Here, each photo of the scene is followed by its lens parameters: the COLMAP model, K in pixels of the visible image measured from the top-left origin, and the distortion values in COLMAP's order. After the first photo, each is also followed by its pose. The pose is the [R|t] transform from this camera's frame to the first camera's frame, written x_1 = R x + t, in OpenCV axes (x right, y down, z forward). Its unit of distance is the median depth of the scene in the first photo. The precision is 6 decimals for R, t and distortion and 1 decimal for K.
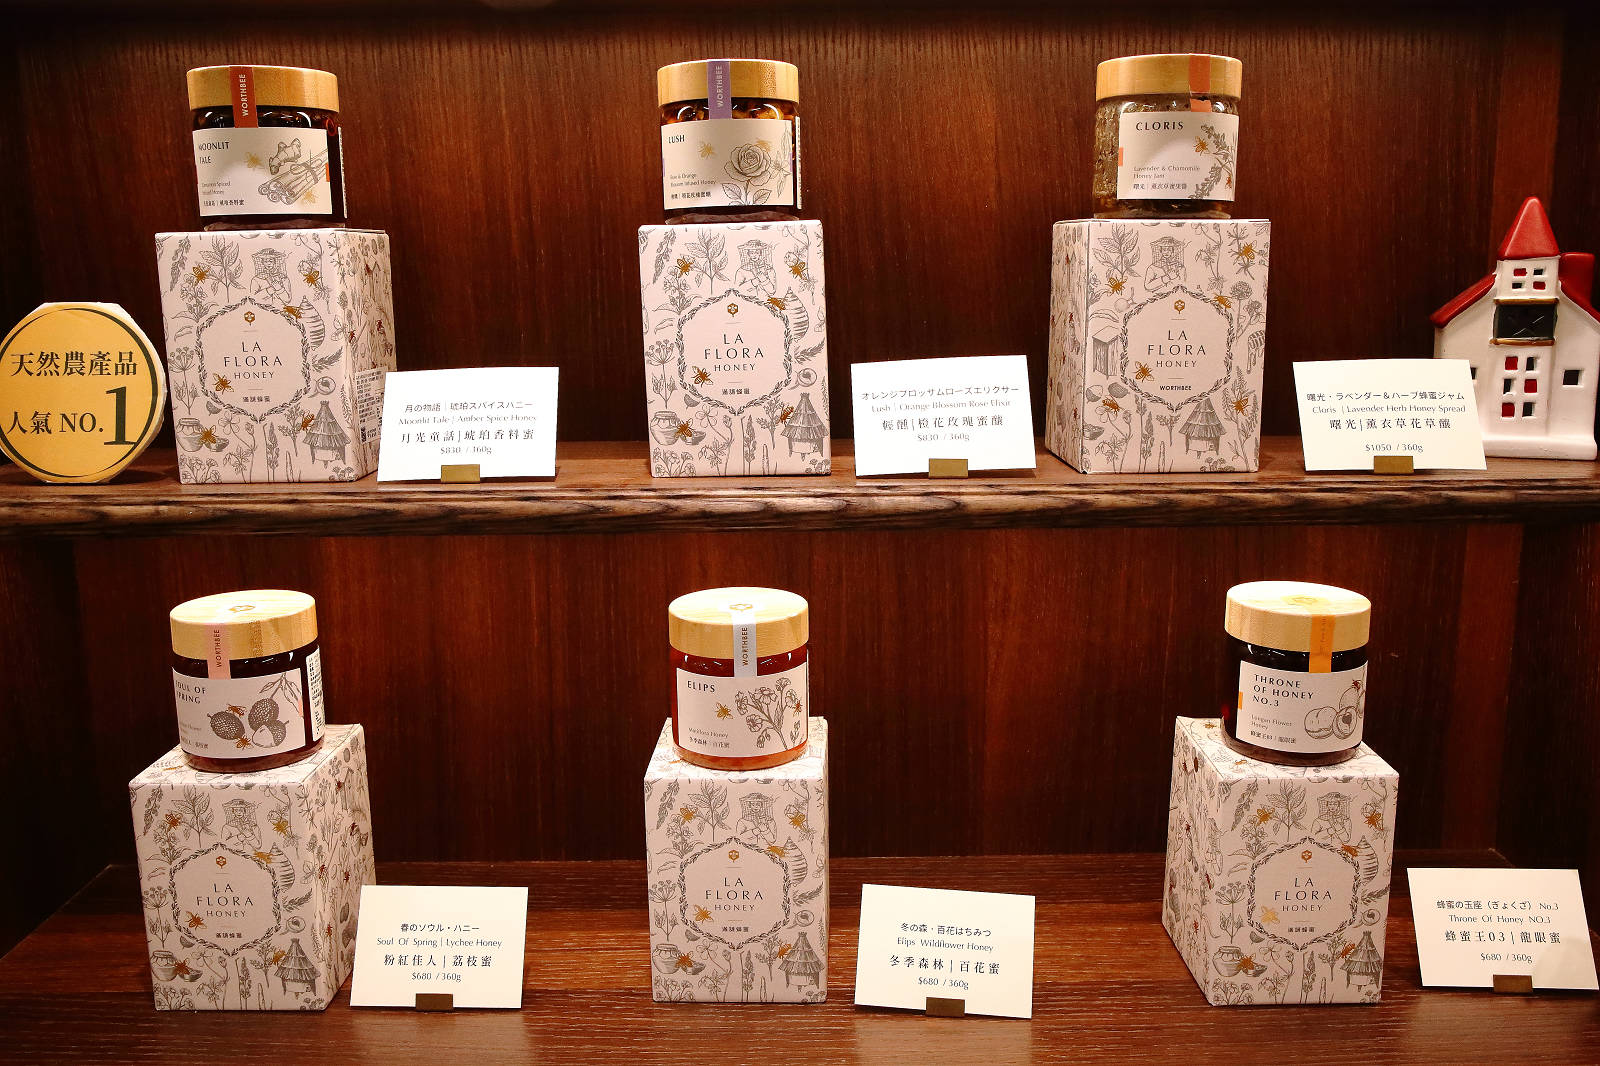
lens RADIAL K [[1389.5, 0, 796.4], [0, 1389.5, 529.1], [0, 0, 1]] dist [-0.059380, 0.040464]
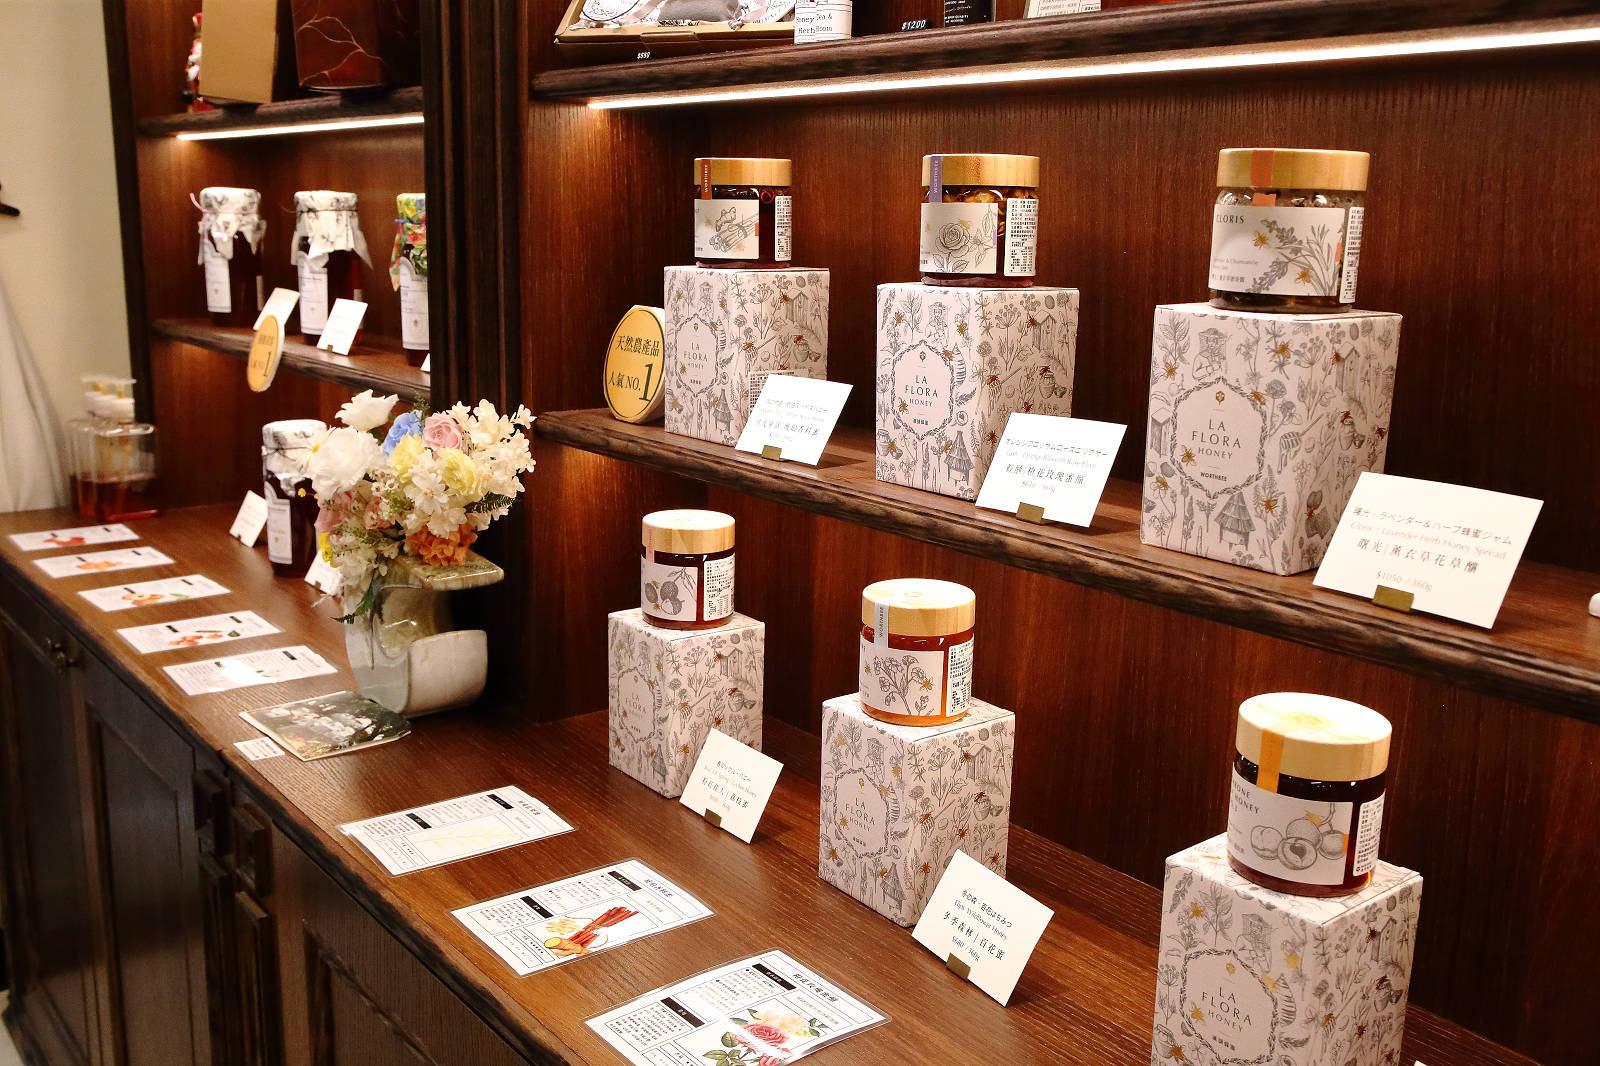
lens RADIAL K [[1492.0, 0, 792.2], [0, 1492.0, 542.1], [0, 0, 1]] dist [-0.002415, 0.000000]
pose [[0.617731, 0.197239, -0.761252, 0.918747], [-0.176282, 0.978131, 0.110385, -0.120198], [0.766376, 0.066008, 0.638991, 0.064450]]
